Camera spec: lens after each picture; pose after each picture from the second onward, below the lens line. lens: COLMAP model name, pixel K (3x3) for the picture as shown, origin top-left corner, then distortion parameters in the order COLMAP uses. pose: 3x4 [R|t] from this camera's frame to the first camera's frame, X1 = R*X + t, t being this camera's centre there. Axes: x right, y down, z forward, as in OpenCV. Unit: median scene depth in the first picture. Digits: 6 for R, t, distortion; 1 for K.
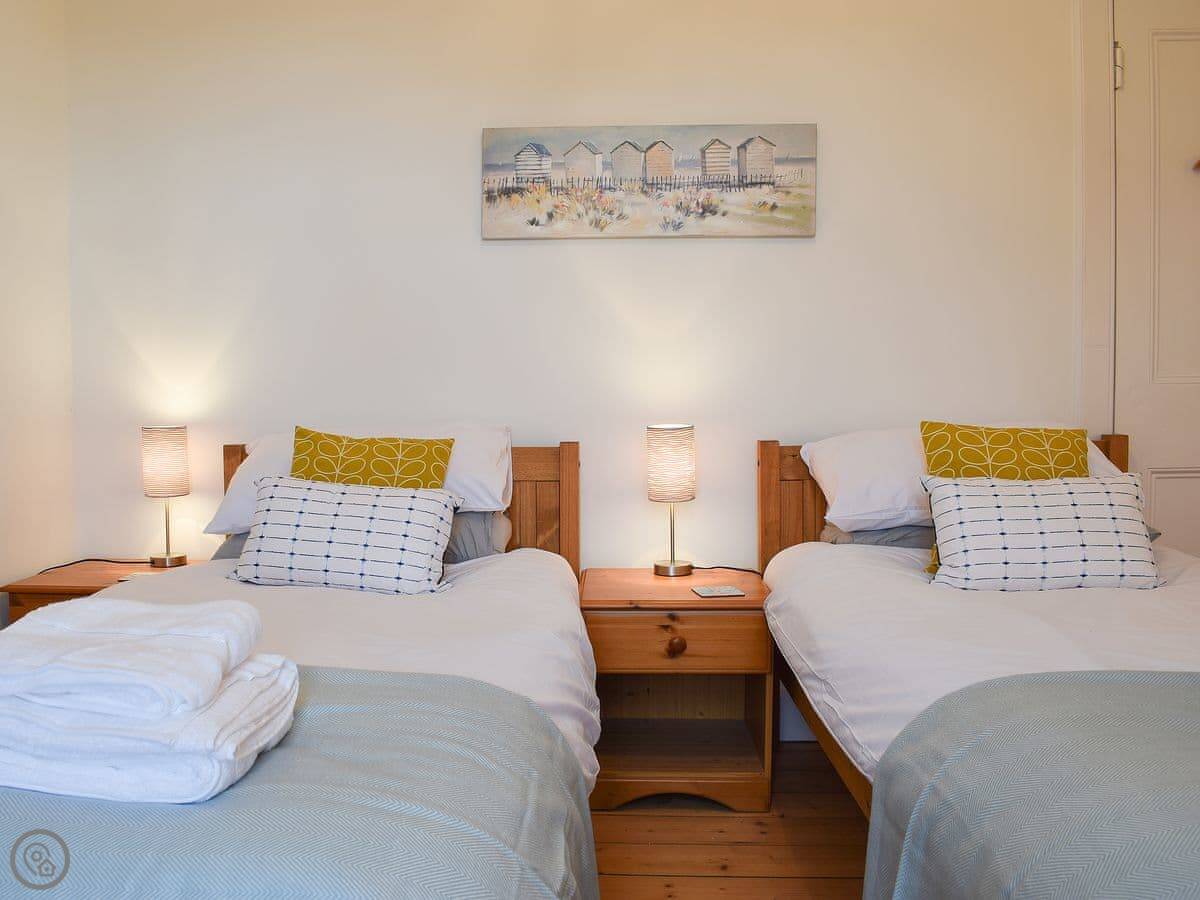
lens RADIAL K [[1068.0, 0, 599.7], [0, 1068.0, 452.9], [0, 0, 1]] dist [-0.095594, 0.010293]
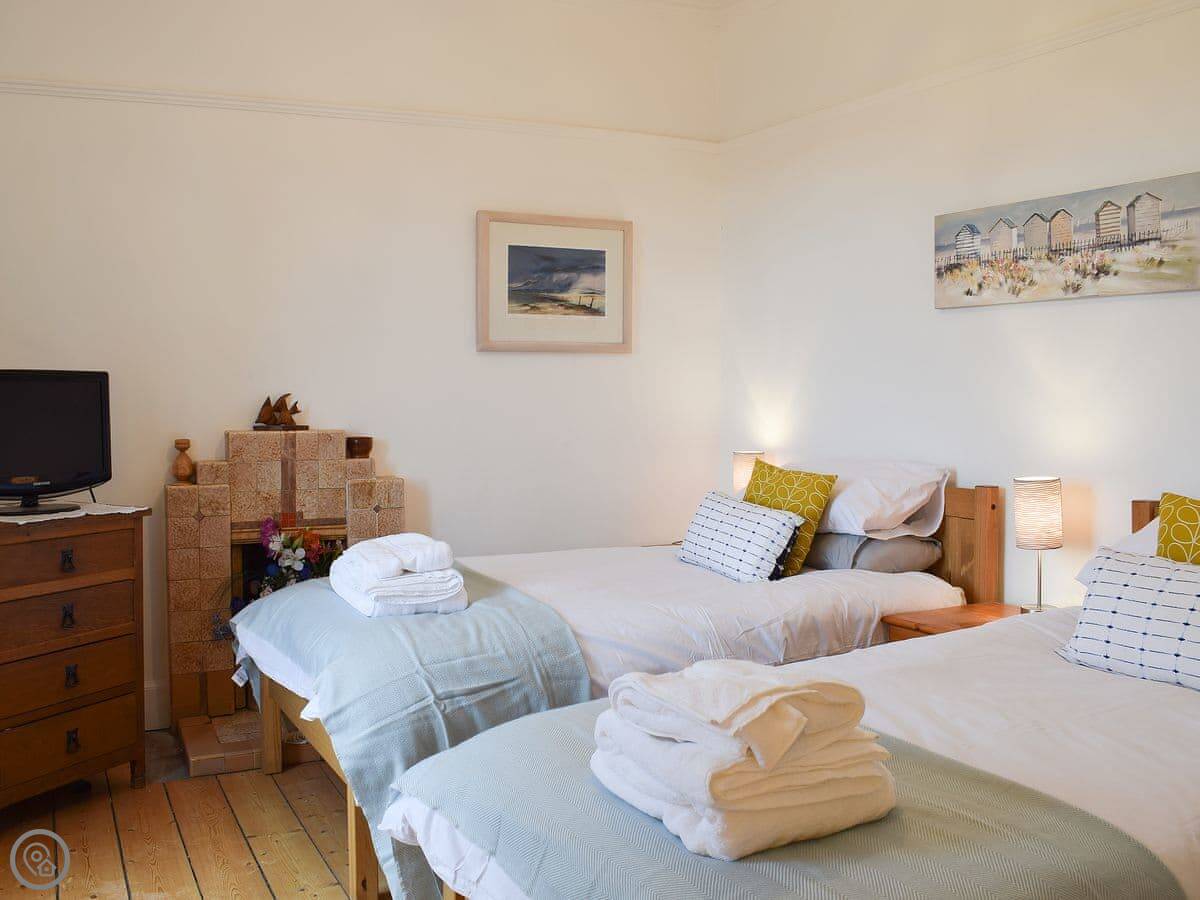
lens RADIAL K [[1068.0, 0, 596.7], [0, 1068.0, 446.3], [0, 0, 1]] dist [-0.095594, 0.010293]
pose [[0.541693, 0.050279, -0.839071, 0.690989], [-0.061247, 0.997917, 0.020256, -0.050033], [0.838342, 0.040418, 0.543644, 0.049957]]
